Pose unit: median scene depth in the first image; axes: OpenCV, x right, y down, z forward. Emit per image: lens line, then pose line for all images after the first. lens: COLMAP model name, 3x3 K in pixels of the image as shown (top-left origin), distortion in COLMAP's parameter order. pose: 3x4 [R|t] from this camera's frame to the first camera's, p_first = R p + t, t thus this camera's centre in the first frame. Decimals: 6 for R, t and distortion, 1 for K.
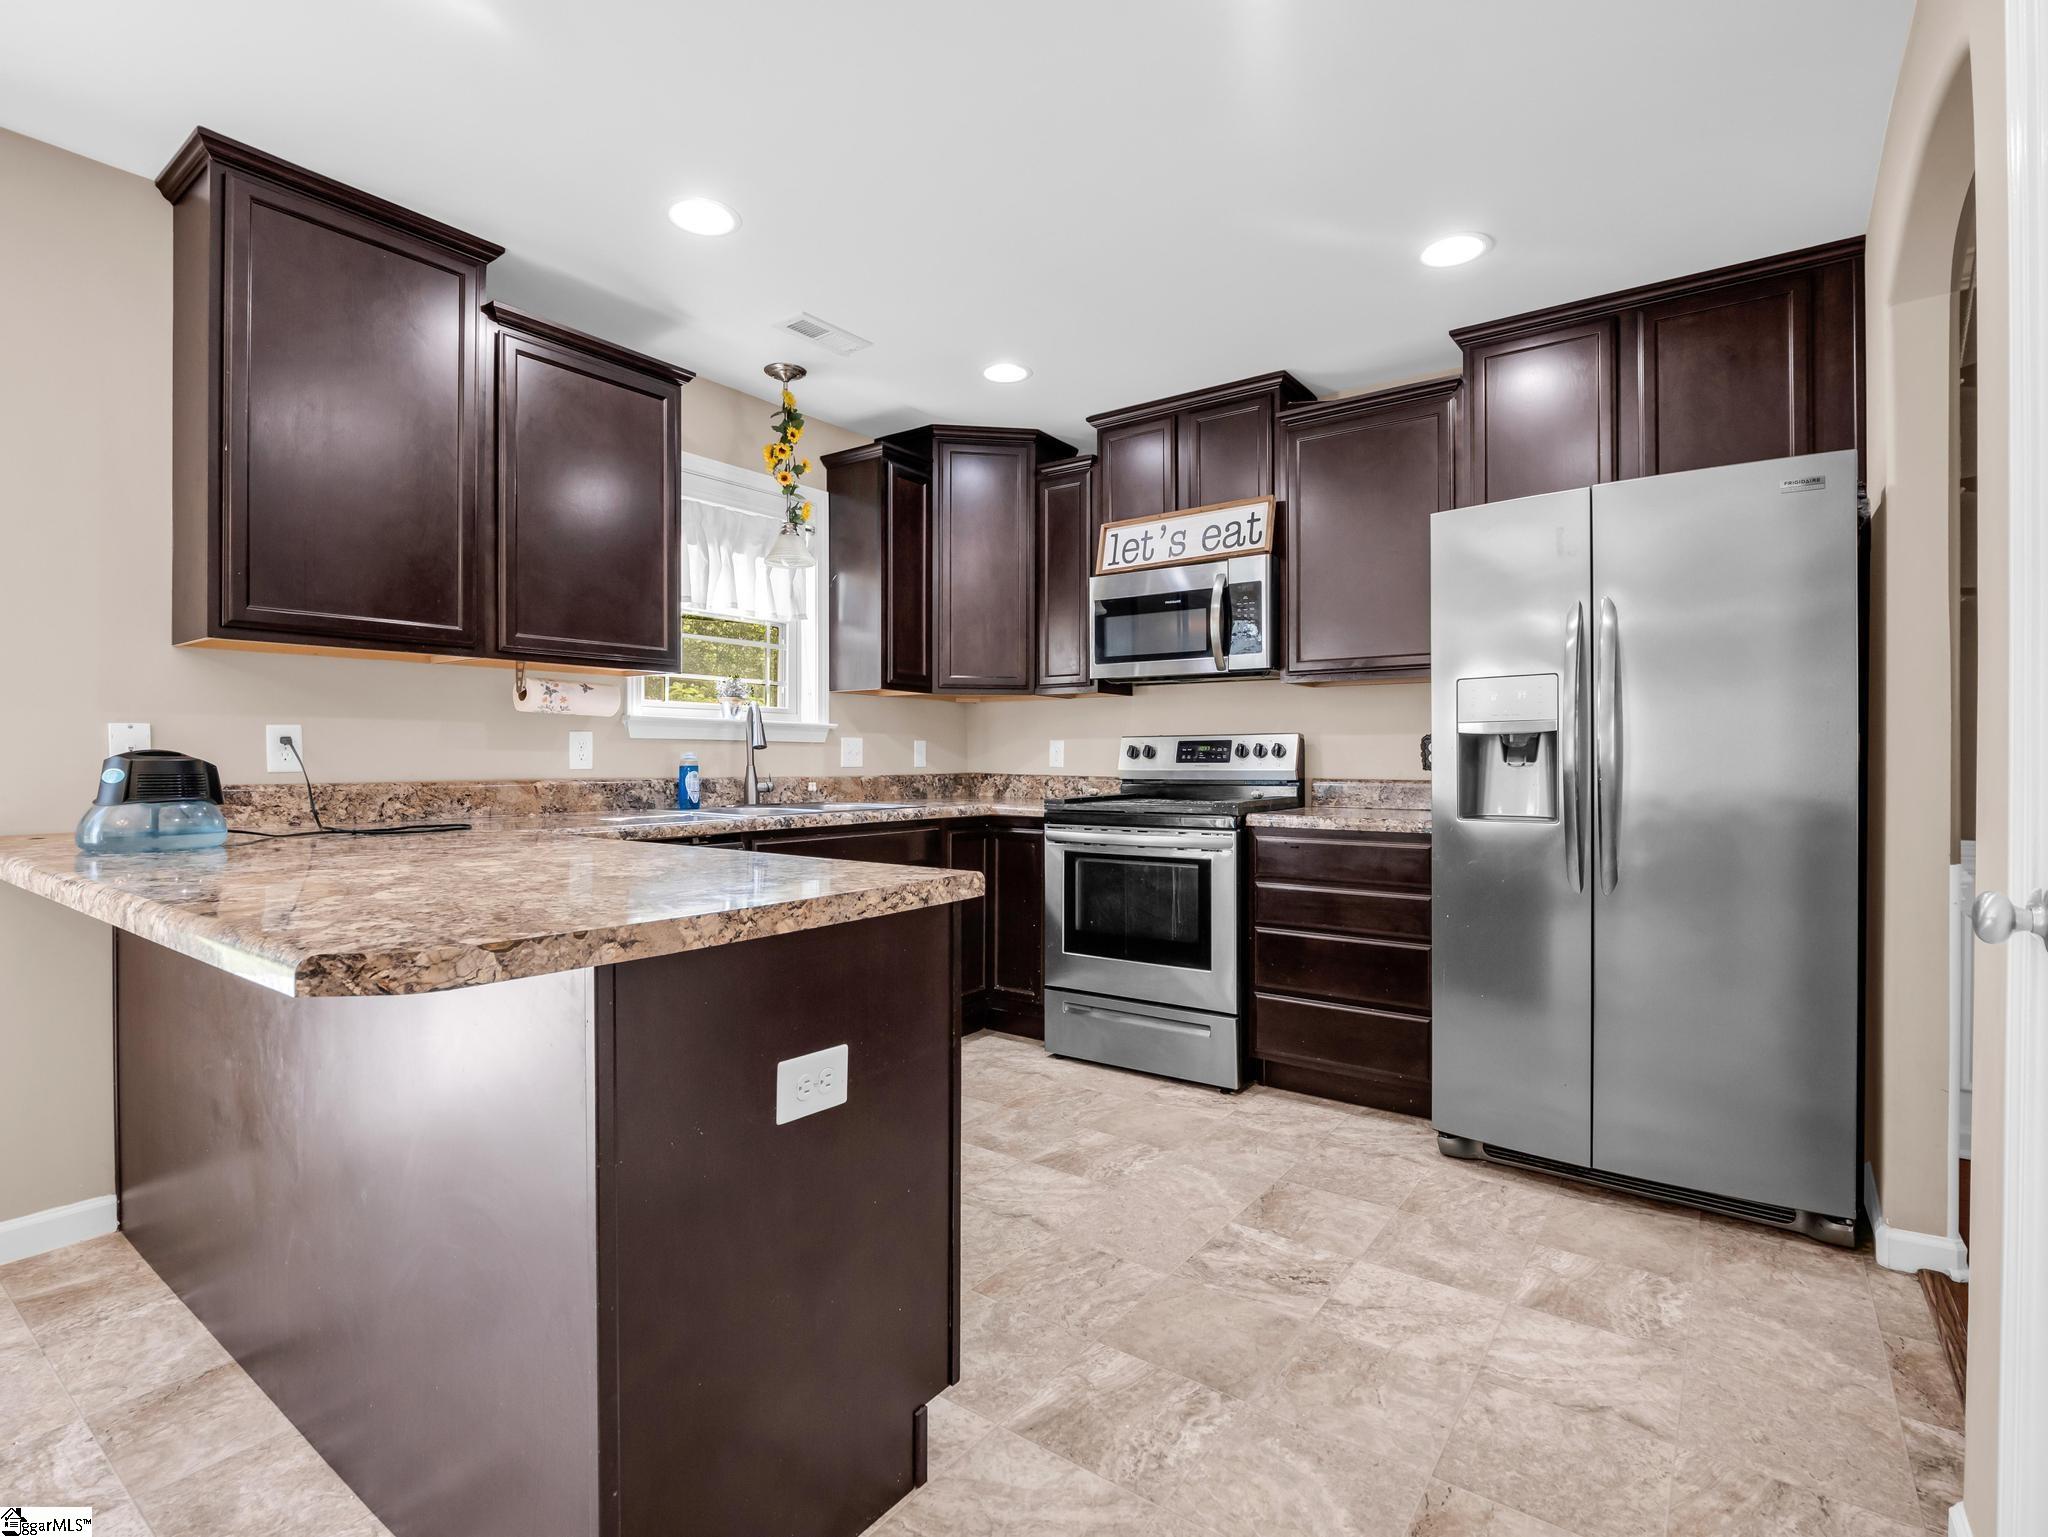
lens RADIAL K [[1007.9, 0, 1024.0], [0, 1007.9, 768.5], [0, 0, 1]] dist [0.000522, -0.000611]
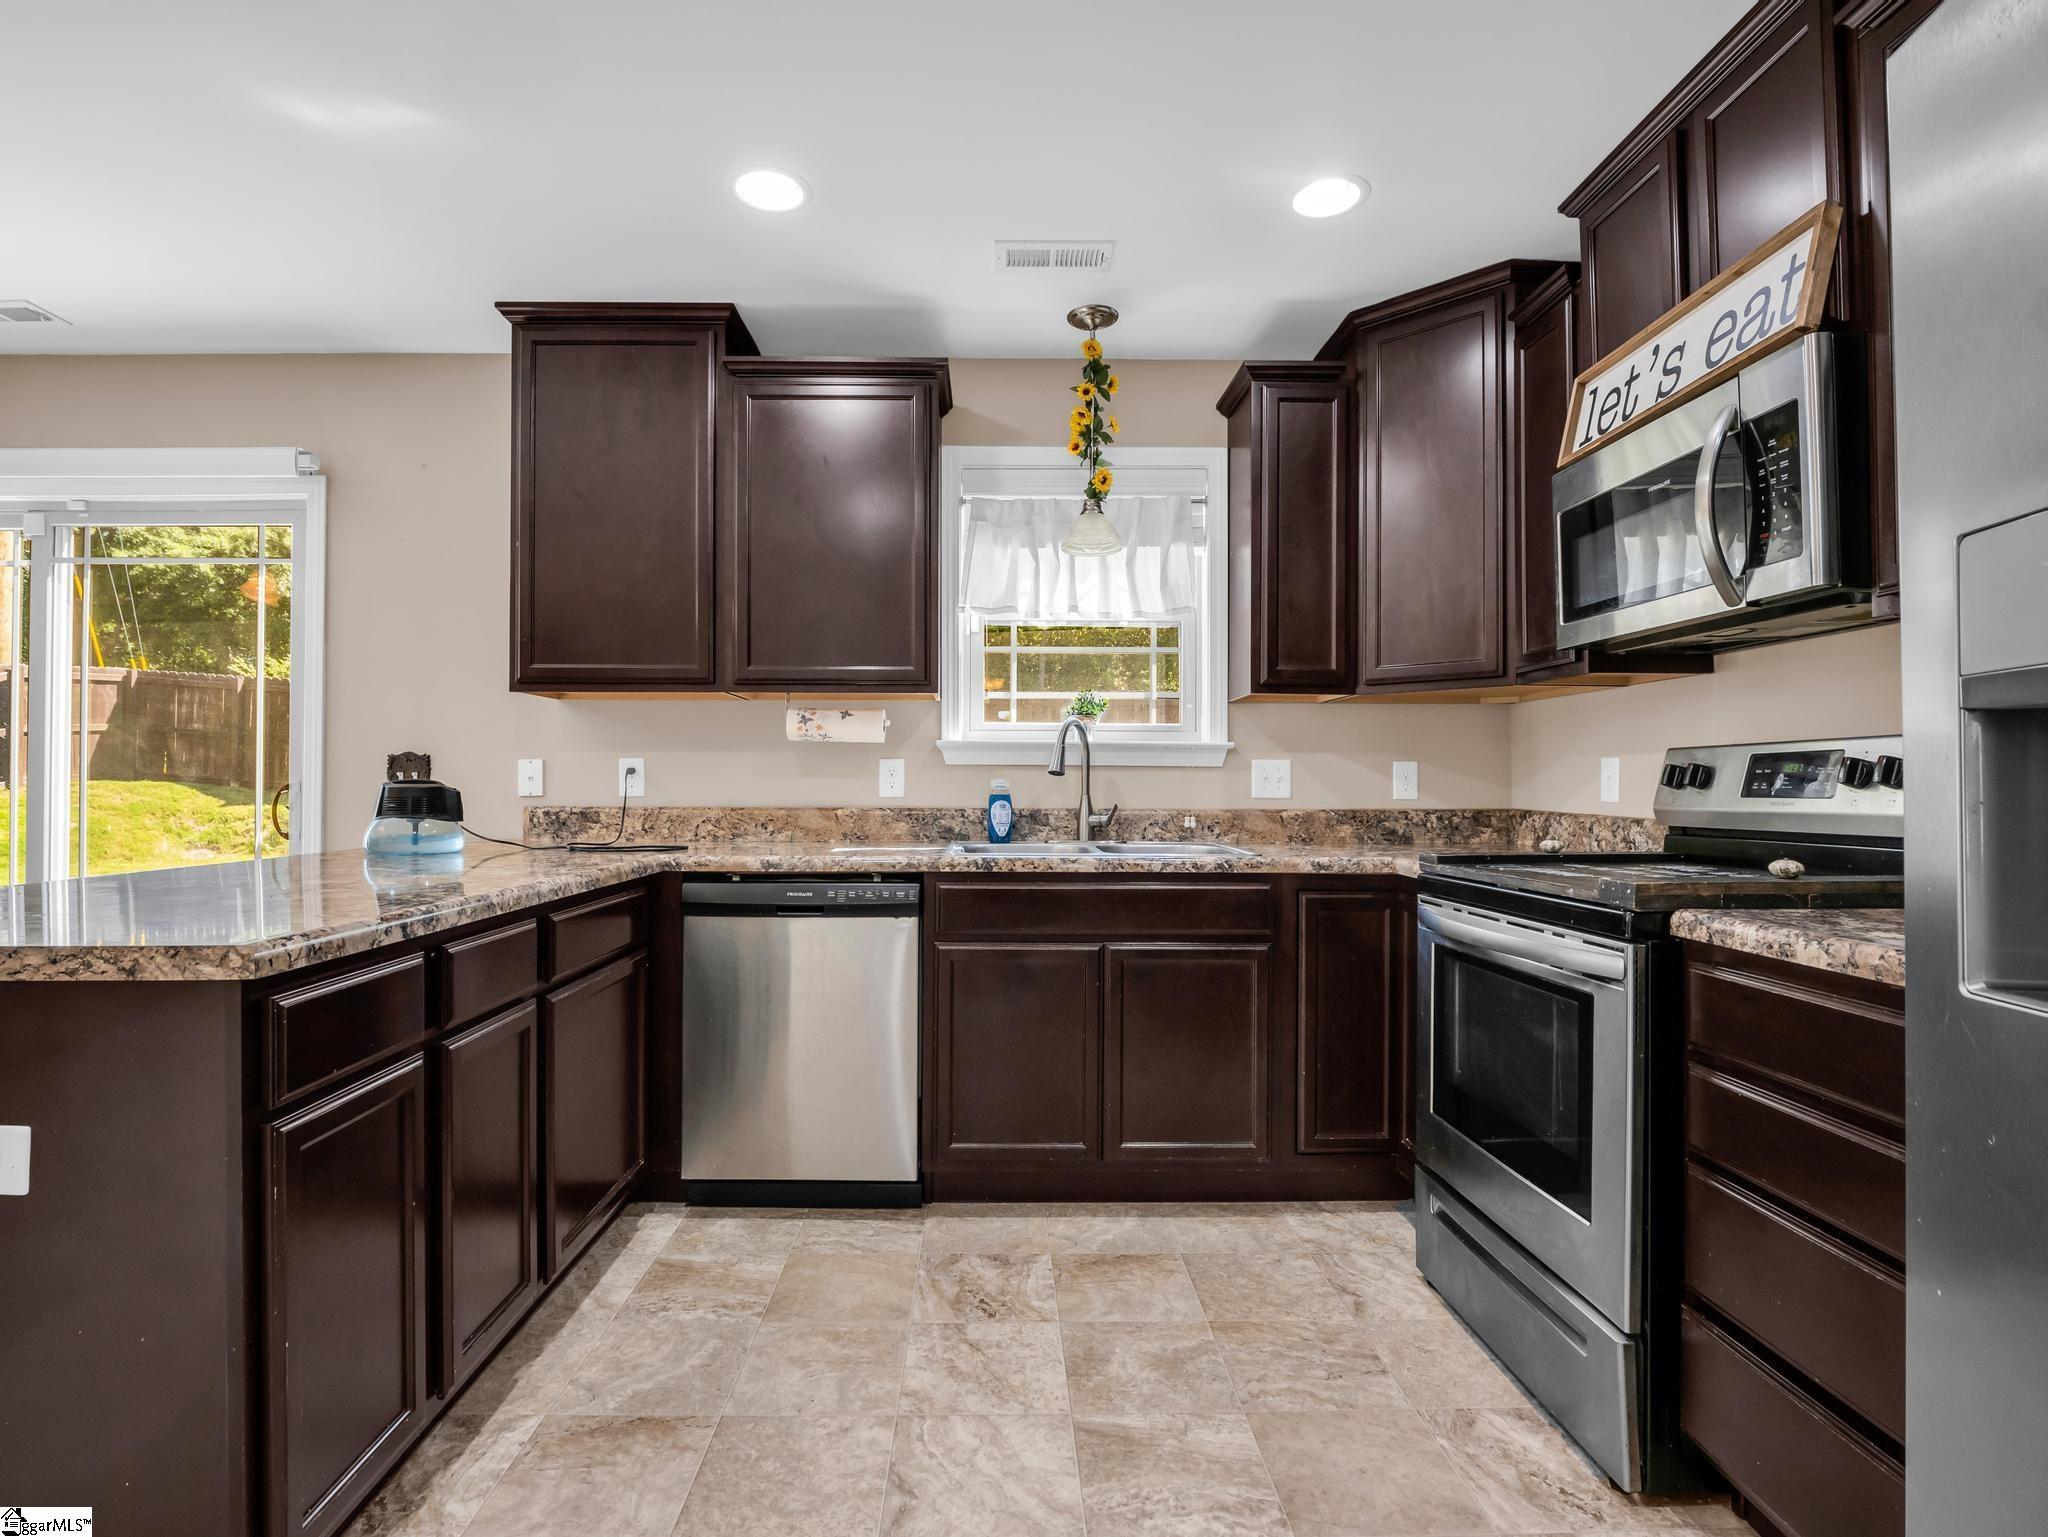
lens RADIAL K [[1027.0, 0, 1019.3], [0, 1027.0, 778.9], [0, 0, 1]] dist [0.003130, -0.009363]
pose [[0.605796, -0.003675, -0.795612, 0.386509], [-0.010162, 0.999872, -0.012355, -0.005307], [0.795555, 0.015570, 0.605681, 0.442248]]
